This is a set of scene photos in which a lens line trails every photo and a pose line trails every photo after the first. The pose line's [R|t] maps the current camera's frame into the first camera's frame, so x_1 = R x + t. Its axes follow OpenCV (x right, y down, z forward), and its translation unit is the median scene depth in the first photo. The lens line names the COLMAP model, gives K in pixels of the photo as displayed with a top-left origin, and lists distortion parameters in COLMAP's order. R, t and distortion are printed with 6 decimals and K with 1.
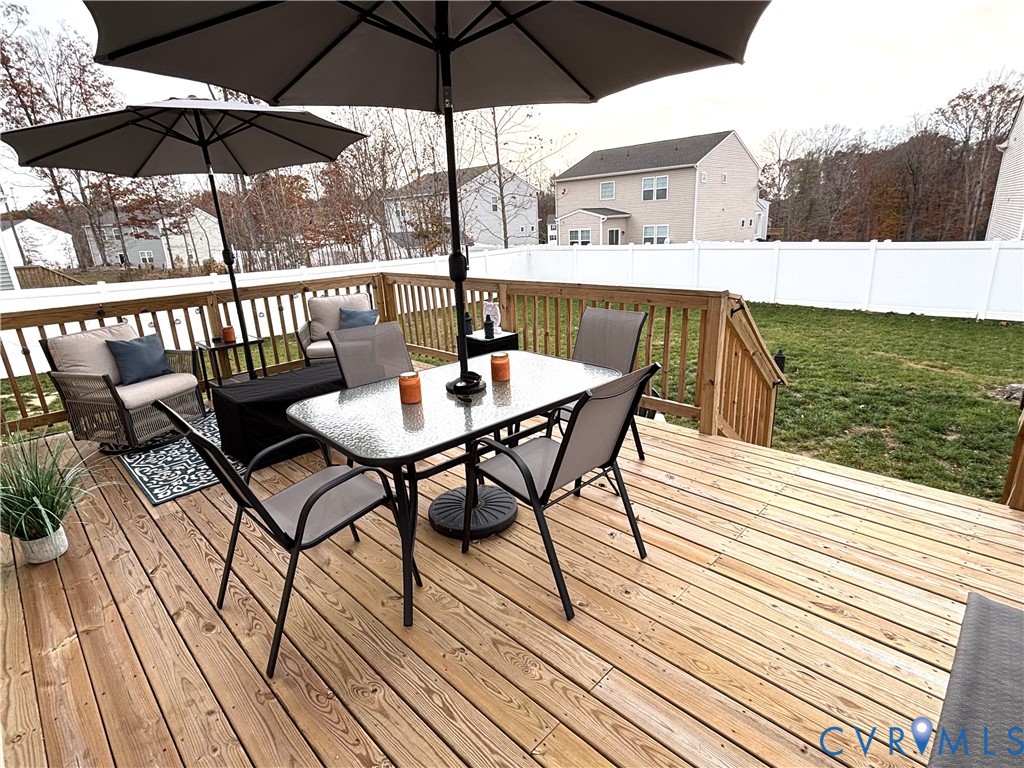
lens RADIAL K [[529.2, 0, 514.5], [0, 529.2, 378.4], [0, 0, 1]] dist [0.002070, 0.000357]
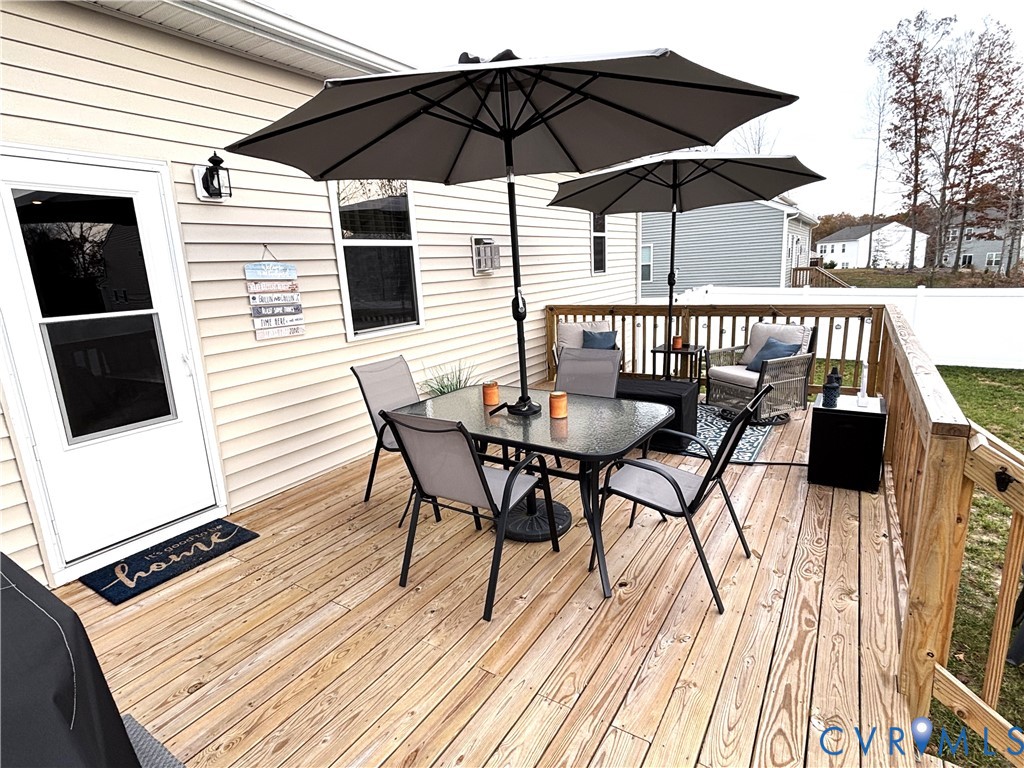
lens RADIAL K [[529.2, 0, 514.8], [0, 529.2, 387.3], [0, 0, 1]] dist [0.002070, 0.000357]
pose [[0.214107, 0.255045, -0.942926, 0.445246], [-0.237305, 0.949974, 0.203068, -0.118129], [0.947547, 0.180283, 0.263919, 0.294245]]
